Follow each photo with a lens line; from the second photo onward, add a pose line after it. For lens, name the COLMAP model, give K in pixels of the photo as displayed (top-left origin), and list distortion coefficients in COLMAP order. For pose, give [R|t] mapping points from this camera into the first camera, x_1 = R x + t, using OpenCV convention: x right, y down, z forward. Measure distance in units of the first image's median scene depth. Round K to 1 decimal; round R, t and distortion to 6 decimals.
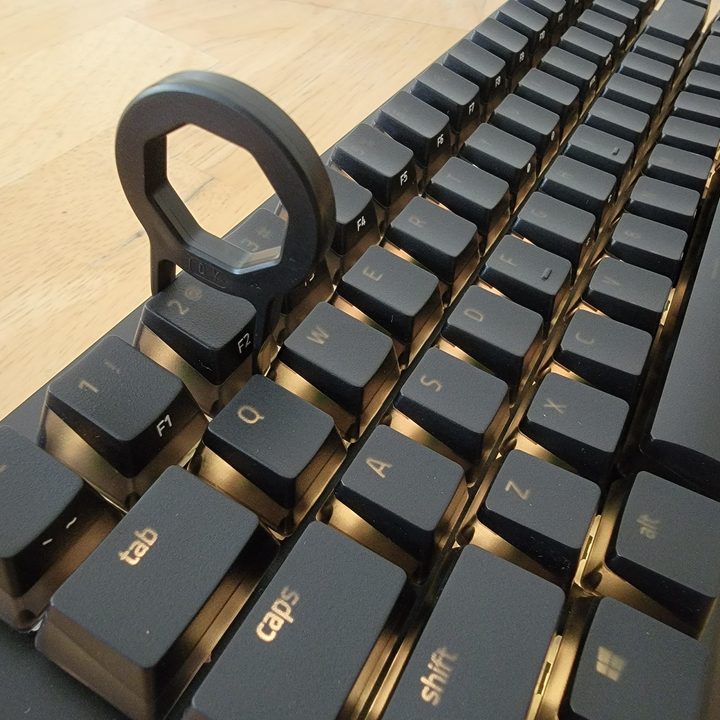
lens RADIAL K [[668.5, 0, 369.6], [0, 668.5, 395.0], [0, 0, 1]] dist [-0.012130, 0.009757]
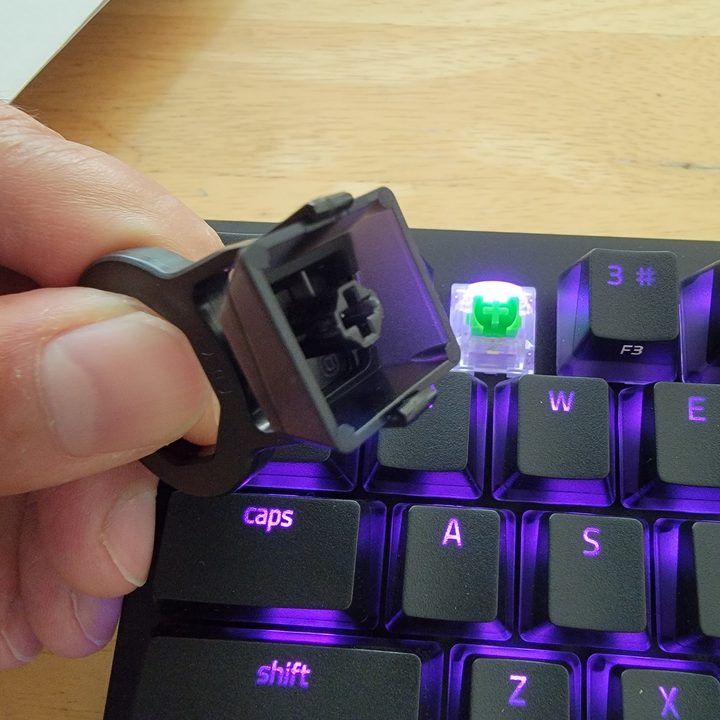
lens RADIAL K [[668.5, 0, 369.6], [0, 668.5, 395.0], [0, 0, 1]] dist [-0.012130, 0.009757]
pose [[0.392847, 0.797051, -0.458674, 0.237296], [-0.646321, 0.594116, 0.478848, -0.375452], [0.654172, 0.108337, 0.748547, 0.180637]]
